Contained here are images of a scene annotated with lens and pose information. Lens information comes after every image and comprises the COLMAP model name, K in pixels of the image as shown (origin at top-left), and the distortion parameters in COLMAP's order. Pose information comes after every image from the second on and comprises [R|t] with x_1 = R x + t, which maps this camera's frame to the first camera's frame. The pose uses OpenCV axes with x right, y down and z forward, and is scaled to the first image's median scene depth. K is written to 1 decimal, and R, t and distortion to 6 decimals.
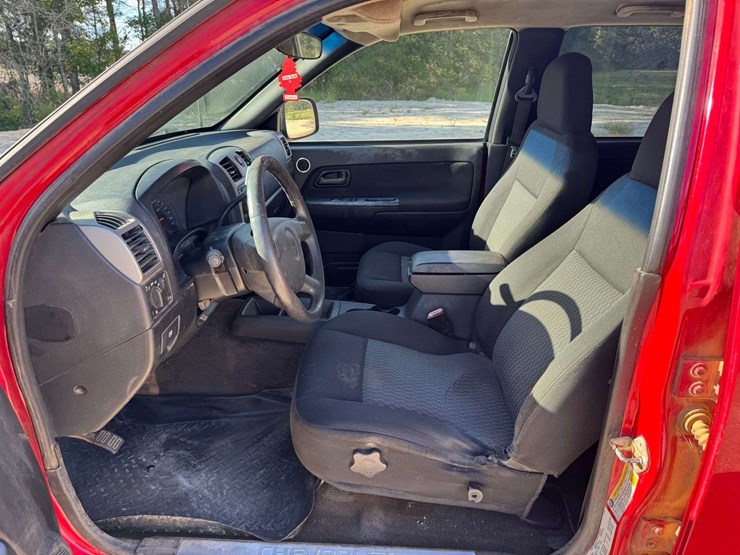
lens RADIAL K [[524.2, 0, 373.3], [0, 524.2, 280.5], [0, 0, 1]] dist [0.033562, -0.034848]
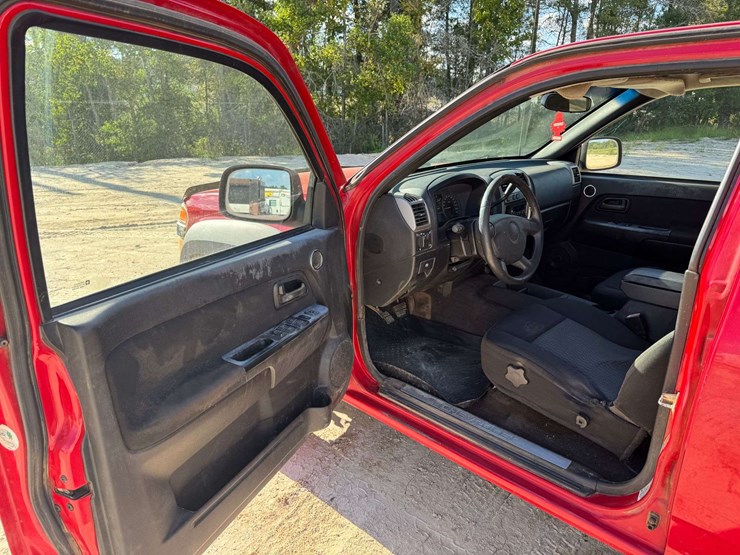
lens RADIAL K [[524.2, 0, 370.5], [0, 524.2, 275.9], [0, 0, 1]] dist [0.033562, -0.034848]
pose [[0.765572, 0.208373, -0.608671, 0.535224], [-0.243470, 0.969568, 0.025691, 0.128814], [0.595501, 0.128525, 0.793007, -0.504781]]
